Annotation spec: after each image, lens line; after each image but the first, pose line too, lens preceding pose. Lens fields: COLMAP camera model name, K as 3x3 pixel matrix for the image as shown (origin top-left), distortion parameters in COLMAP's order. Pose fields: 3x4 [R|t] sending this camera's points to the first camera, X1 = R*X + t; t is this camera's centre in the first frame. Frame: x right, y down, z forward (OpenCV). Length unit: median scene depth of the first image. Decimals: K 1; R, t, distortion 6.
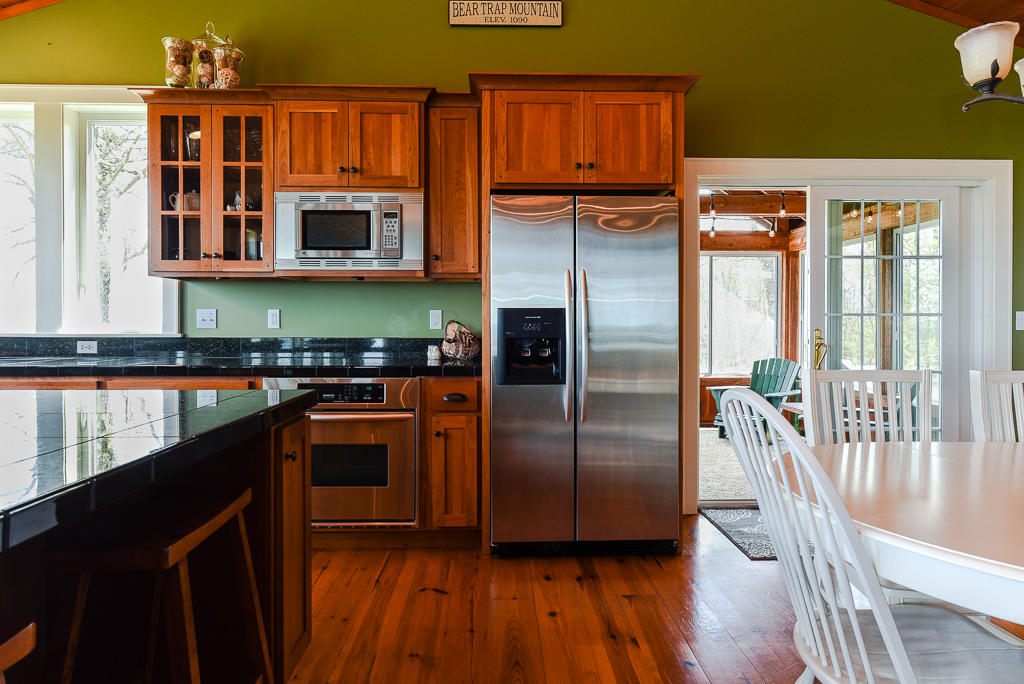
lens RADIAL K [[655.2, 0, 513.1], [0, 655.2, 338.8], [0, 0, 1]] dist [0.003273, 0.000222]
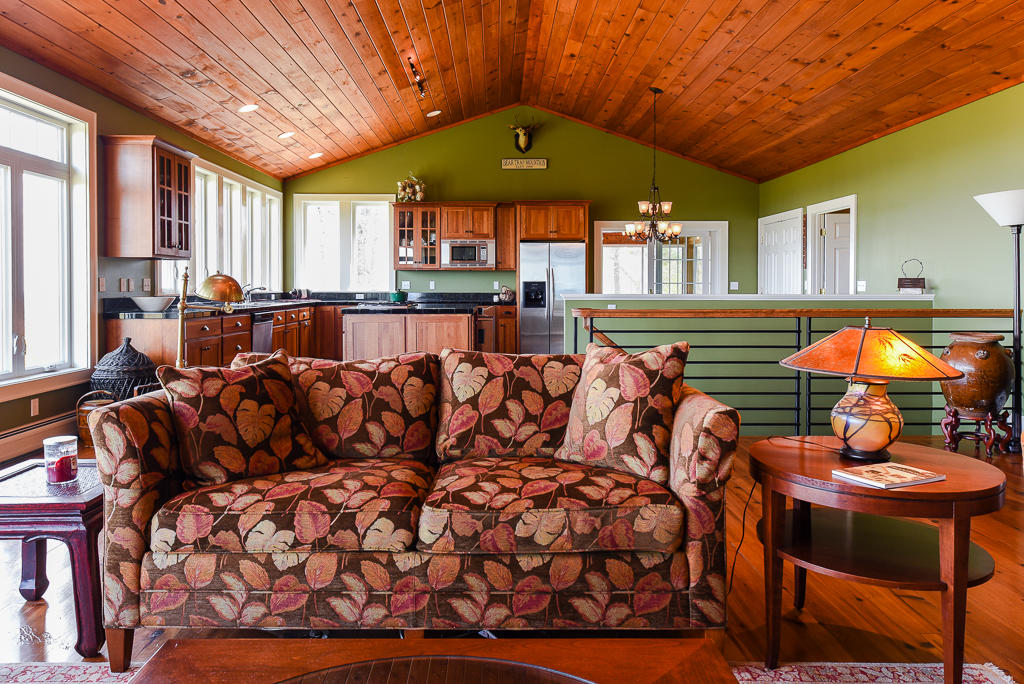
lens RADIAL K [[688.8, 0, 507.0], [0, 688.8, 306.7], [0, 0, 1]] dist [-0.003020, -0.000153]
pose [[0.999778, -0.000149, -0.021089, -0.025308], [0.000248, 0.999989, 0.004685, 0.046998], [0.021088, -0.004689, 0.999767, -1.898708]]
